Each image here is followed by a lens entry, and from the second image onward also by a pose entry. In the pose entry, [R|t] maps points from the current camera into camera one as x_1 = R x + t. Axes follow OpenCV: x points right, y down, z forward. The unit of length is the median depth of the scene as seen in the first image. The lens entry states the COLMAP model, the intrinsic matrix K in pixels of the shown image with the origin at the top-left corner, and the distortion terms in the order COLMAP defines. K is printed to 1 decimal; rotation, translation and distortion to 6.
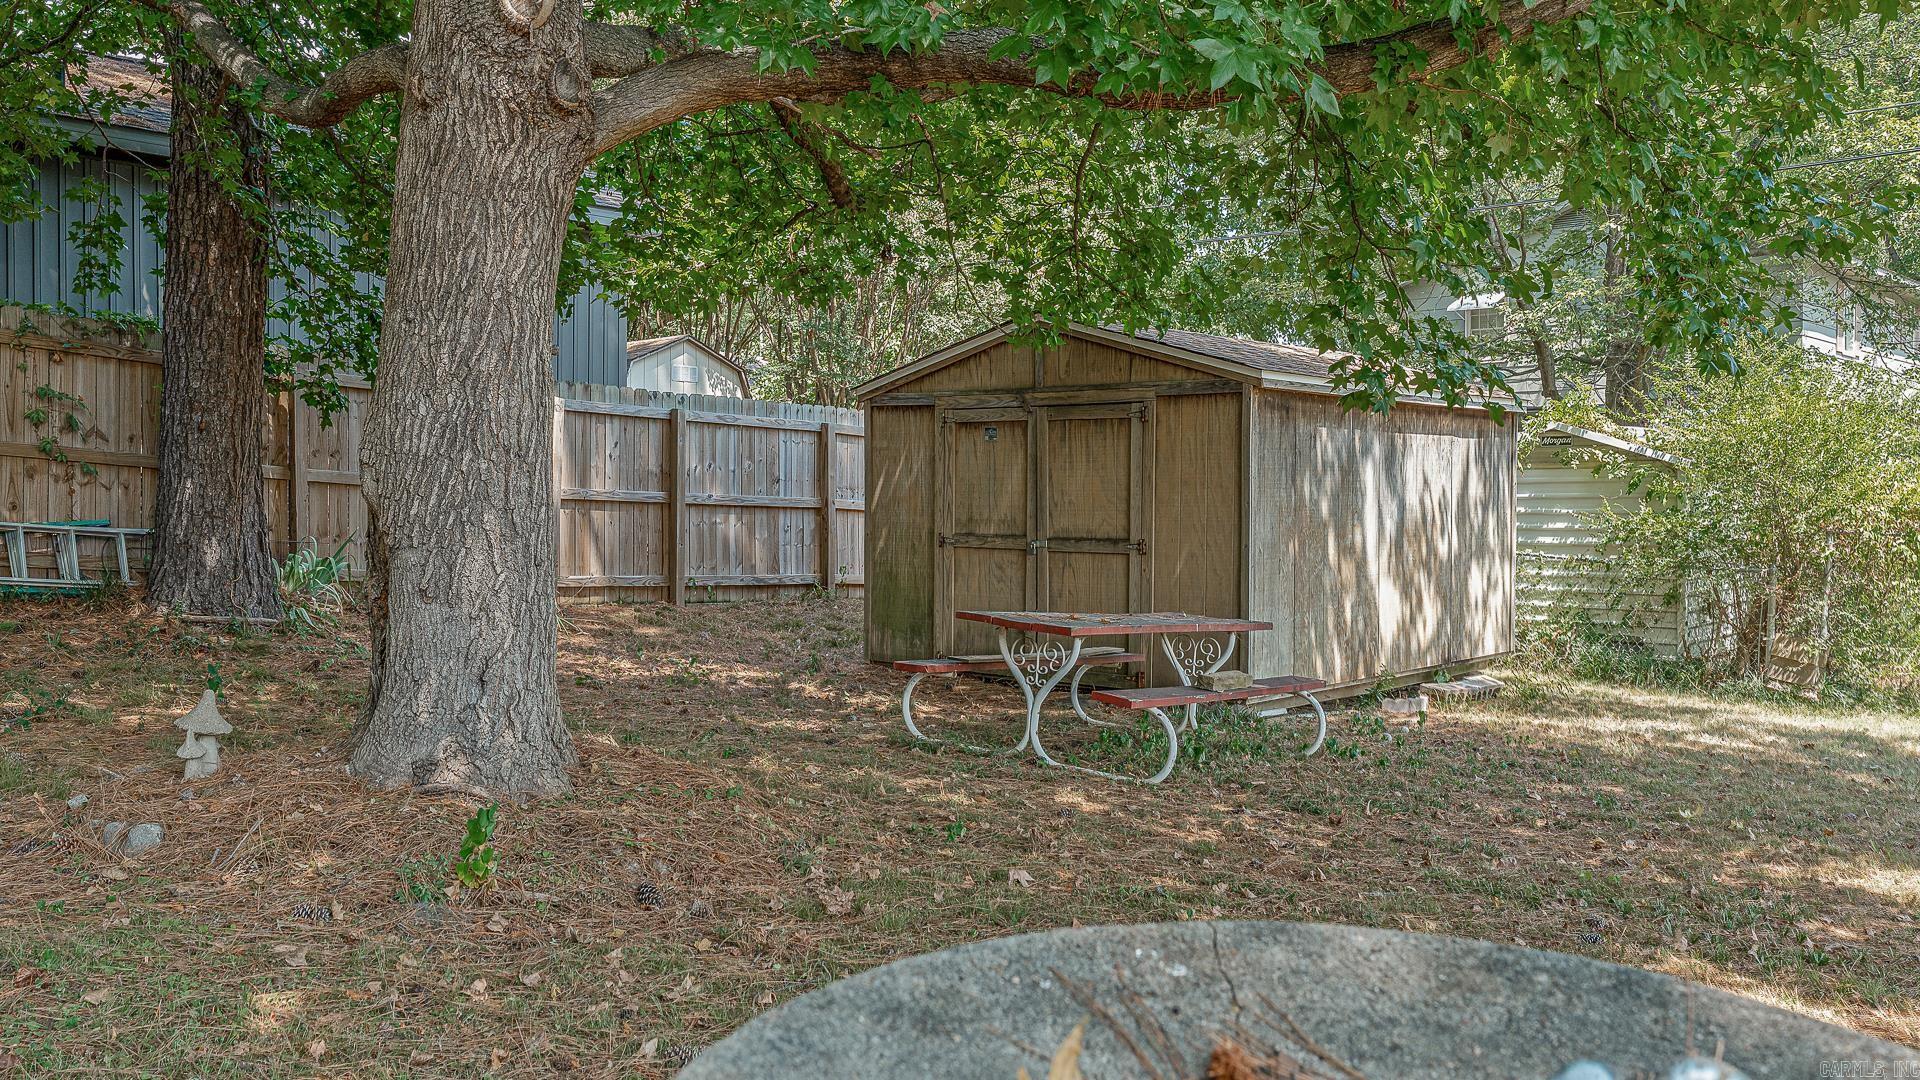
lens RADIAL K [[1700.5, 0, 958.2], [0, 1700.5, 535.3], [0, 0, 1]] dist [0.003385, -0.001052]
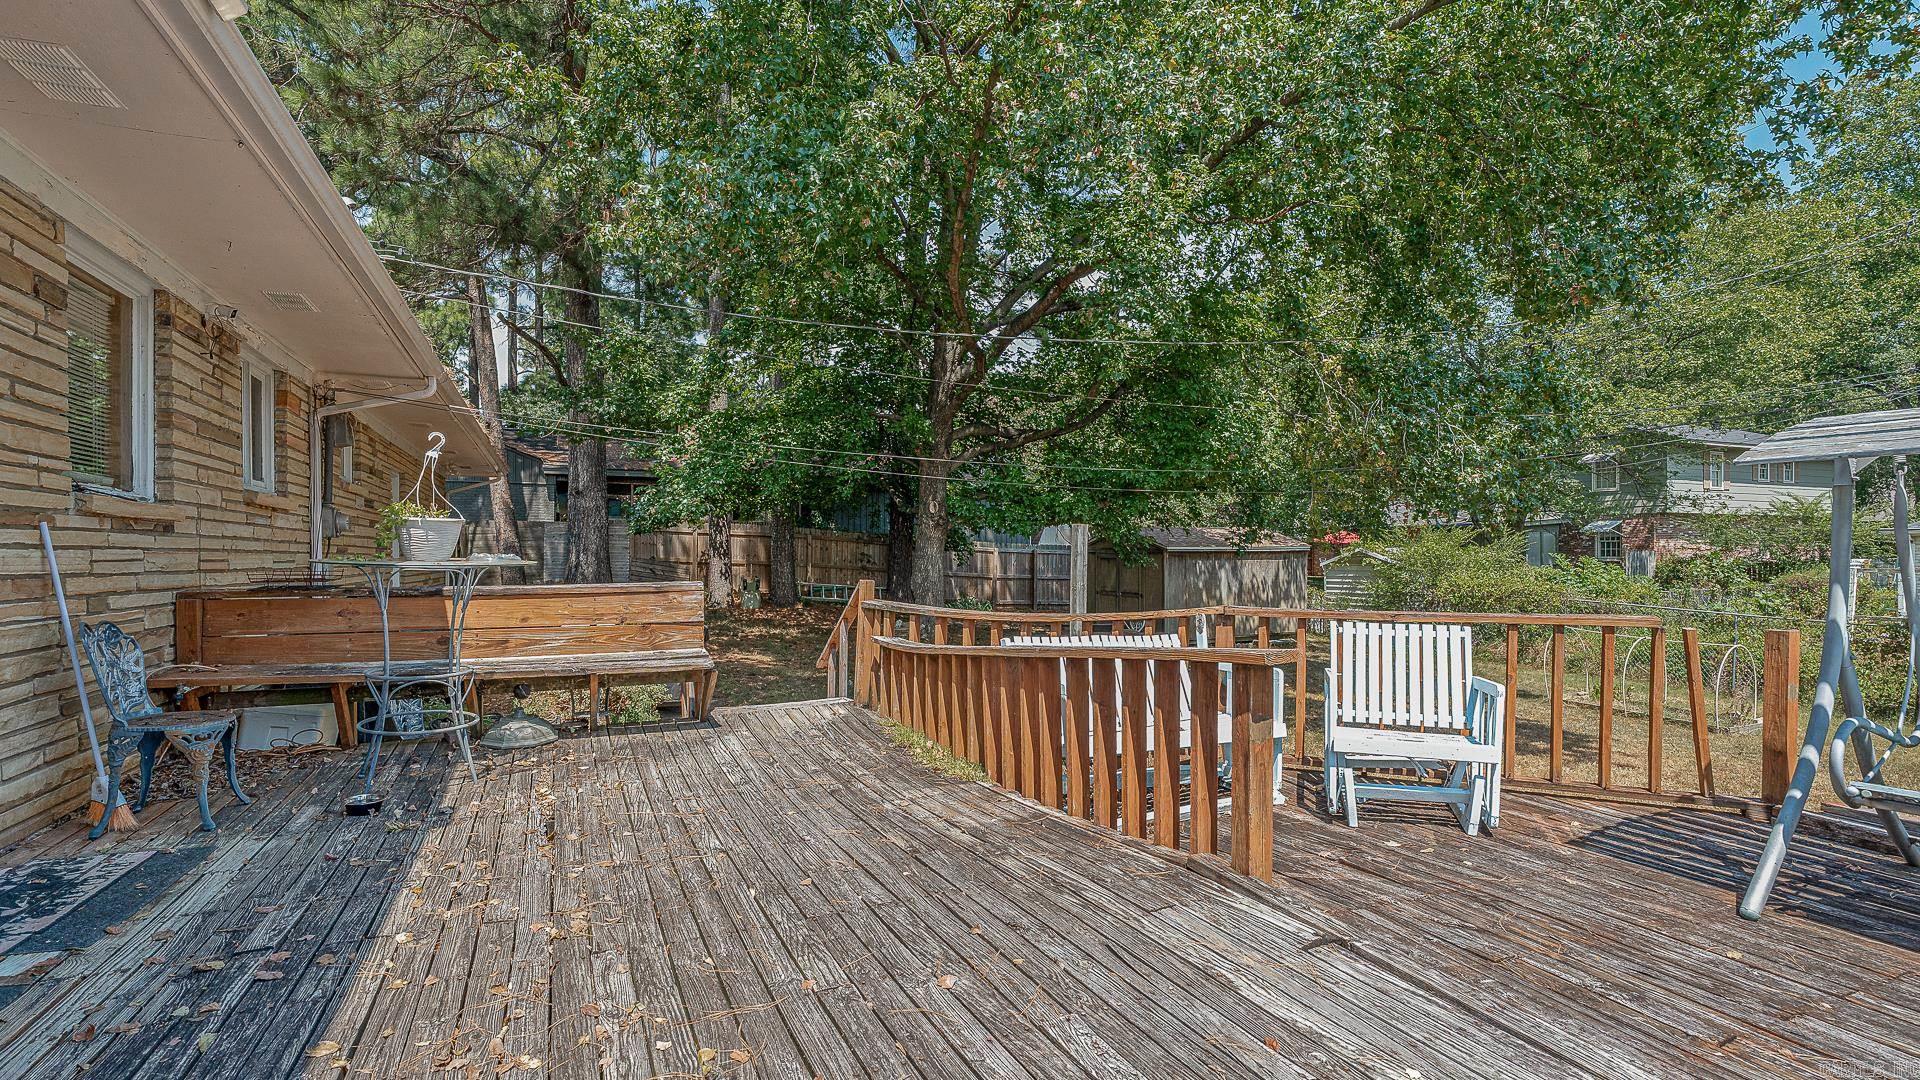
lens RADIAL K [[893.3, 0, 960.4], [0, 893.3, 552.2], [0, 0, 1]] dist [0.001883, 0.000180]
pose [[0.926740, -0.005093, -0.375670, 0.403587], [-0.004145, 0.999709, -0.023778, -0.033393], [0.375682, 0.023593, 0.926448, -0.746703]]
